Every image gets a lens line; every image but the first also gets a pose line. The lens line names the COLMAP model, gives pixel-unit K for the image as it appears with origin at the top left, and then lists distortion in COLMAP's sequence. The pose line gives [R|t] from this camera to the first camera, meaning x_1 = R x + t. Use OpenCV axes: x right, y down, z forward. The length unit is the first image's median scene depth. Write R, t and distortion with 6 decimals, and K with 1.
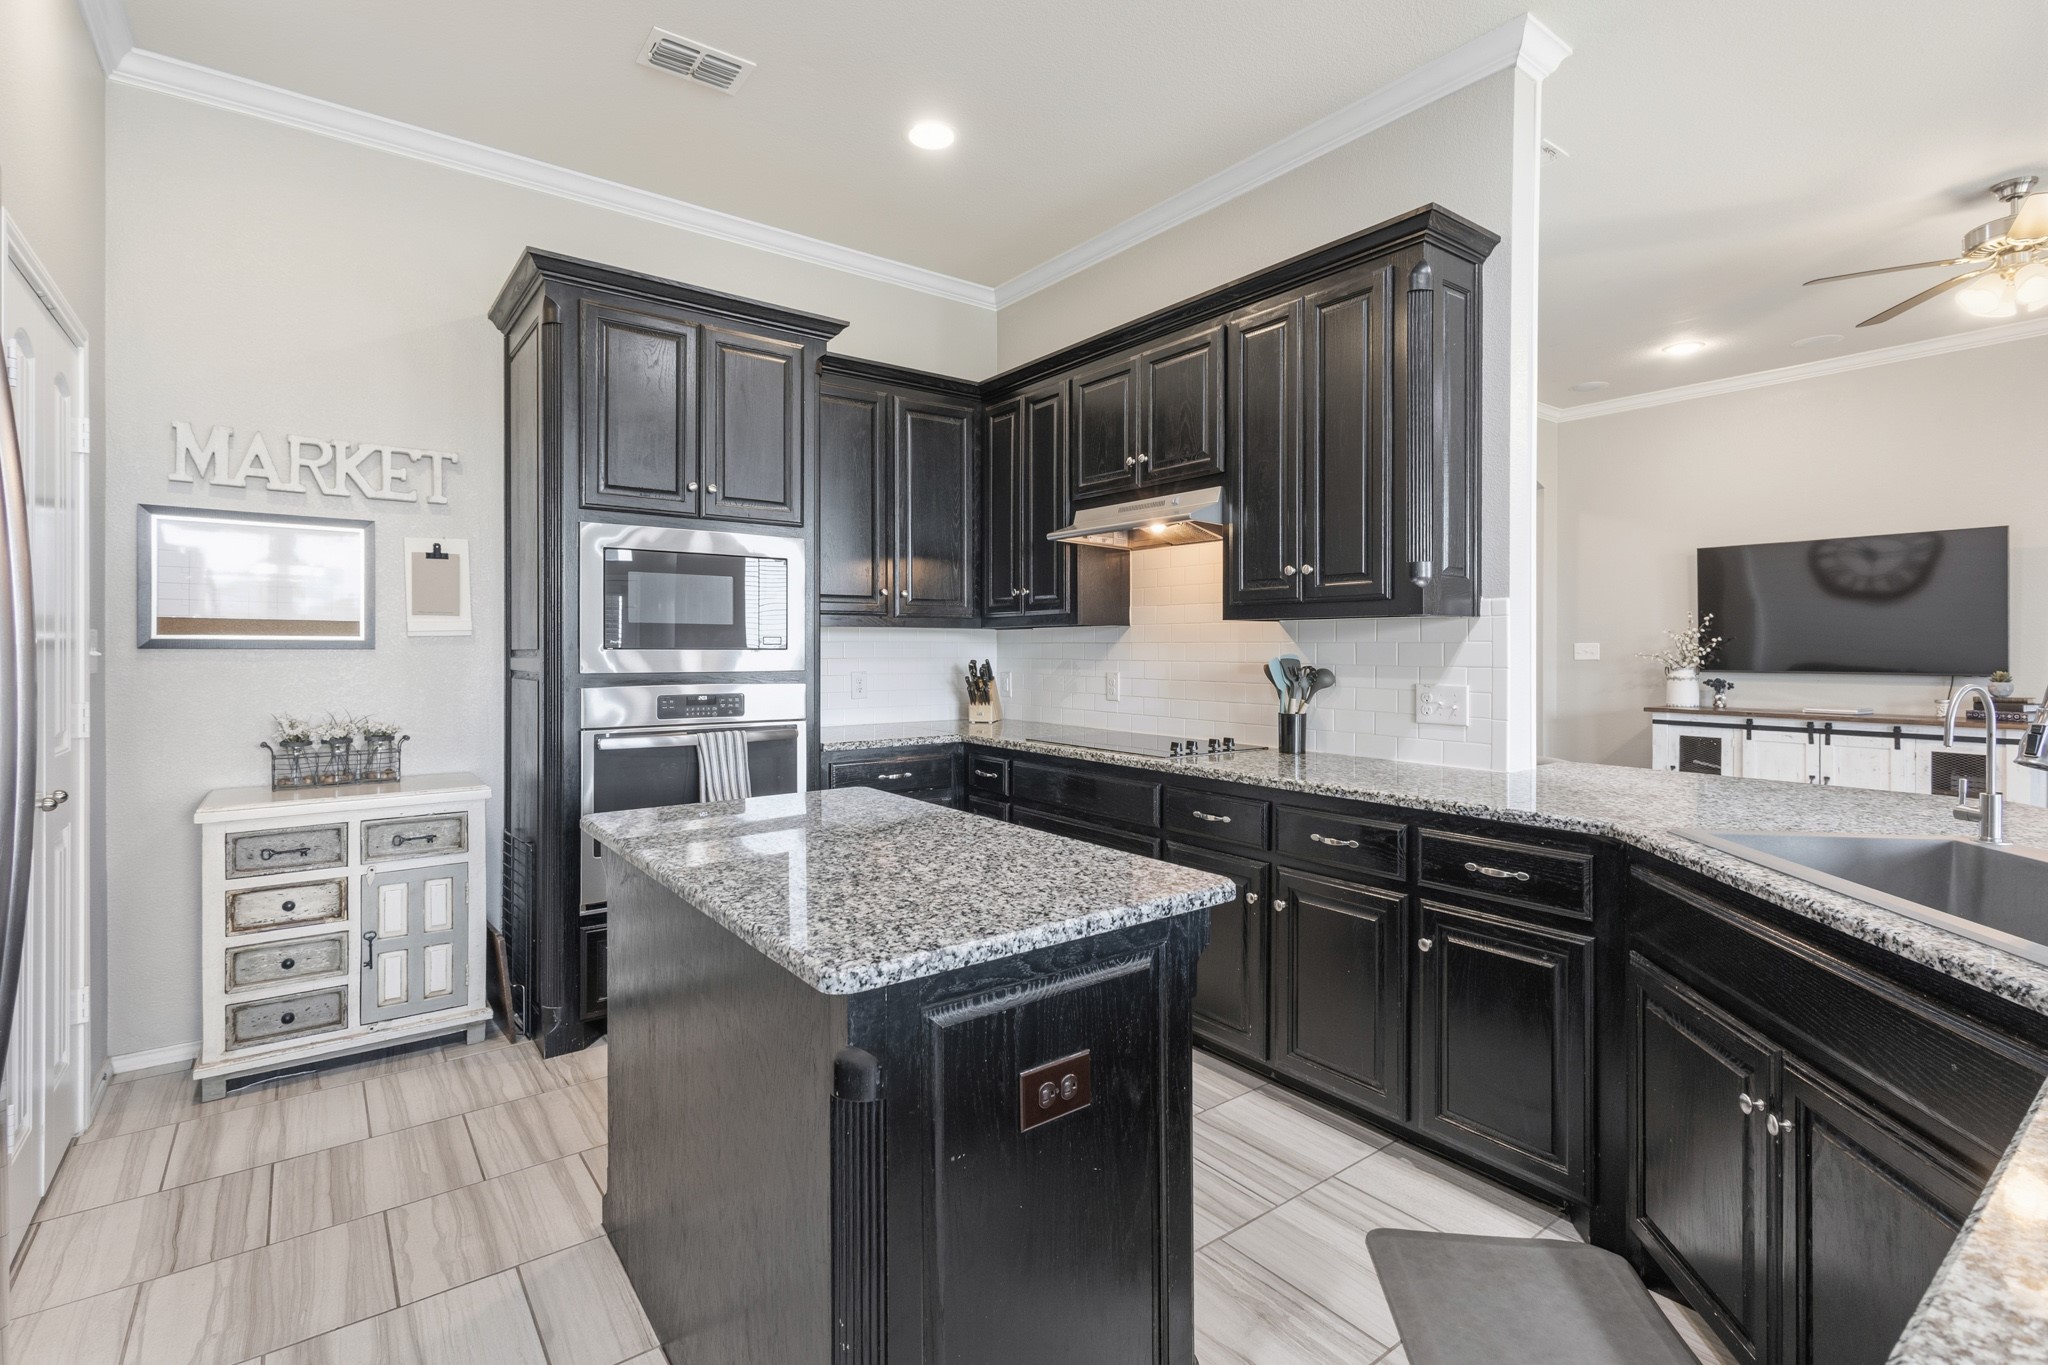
lens RADIAL K [[948.2, 0, 928.4], [0, 948.2, 652.7], [0, 0, 1]] dist [0.001482, 0.000252]
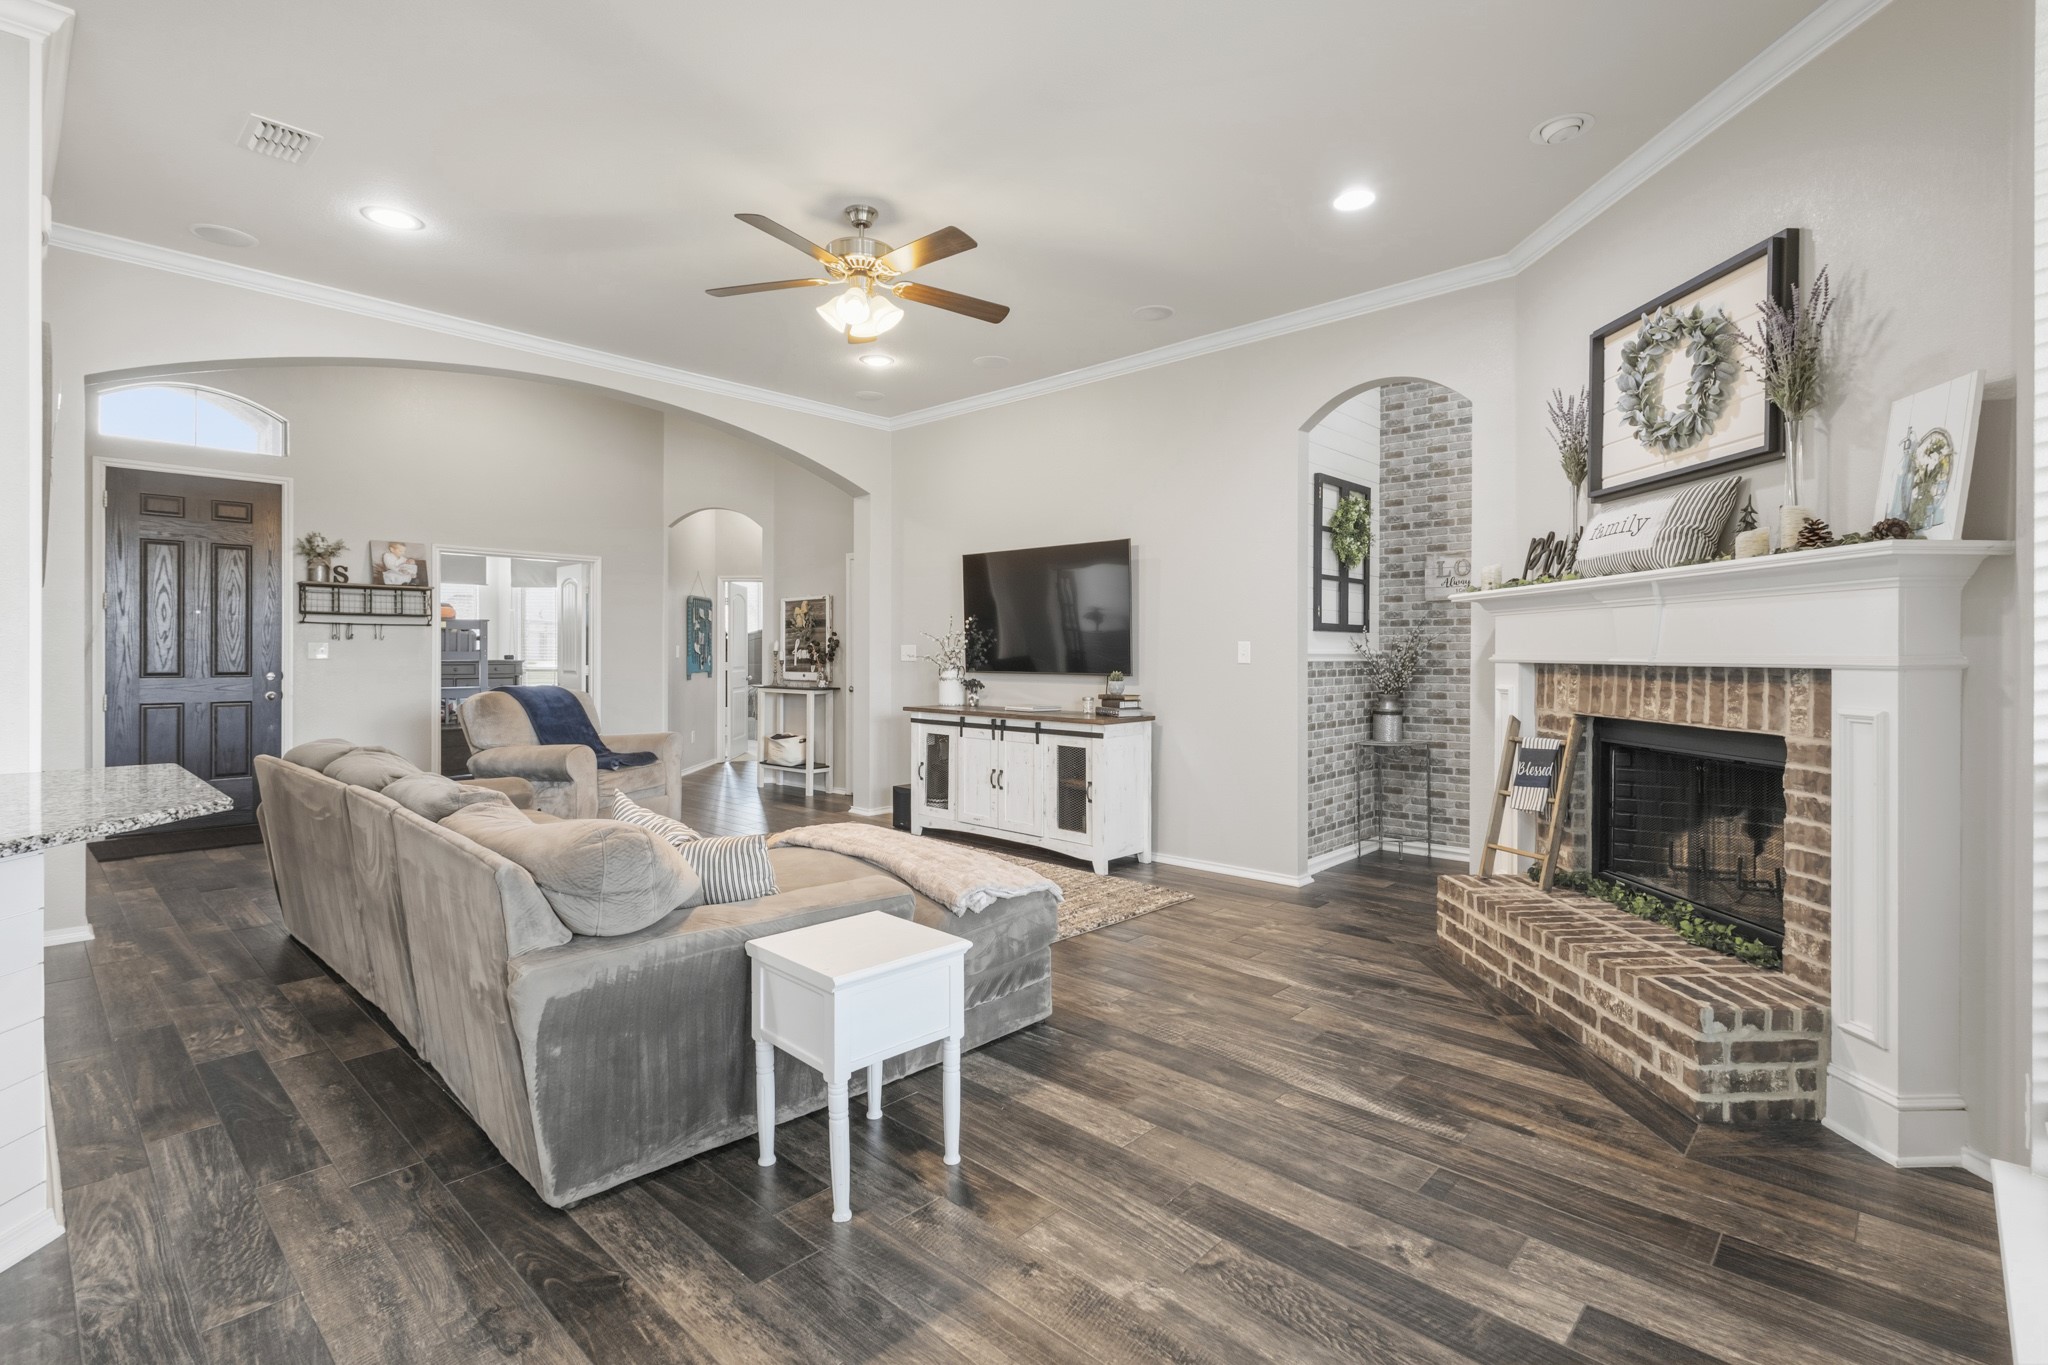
lens RADIAL K [[948.2, 0, 998.1], [0, 948.2, 655.6], [0, 0, 1]] dist [0.001482, 0.000252]
pose [[0.976220, -0.006314, 0.216692, 0.893295], [0.005473, 0.999975, 0.004479, -0.003913], [-0.216715, -0.003186, 0.976230, -0.050903]]
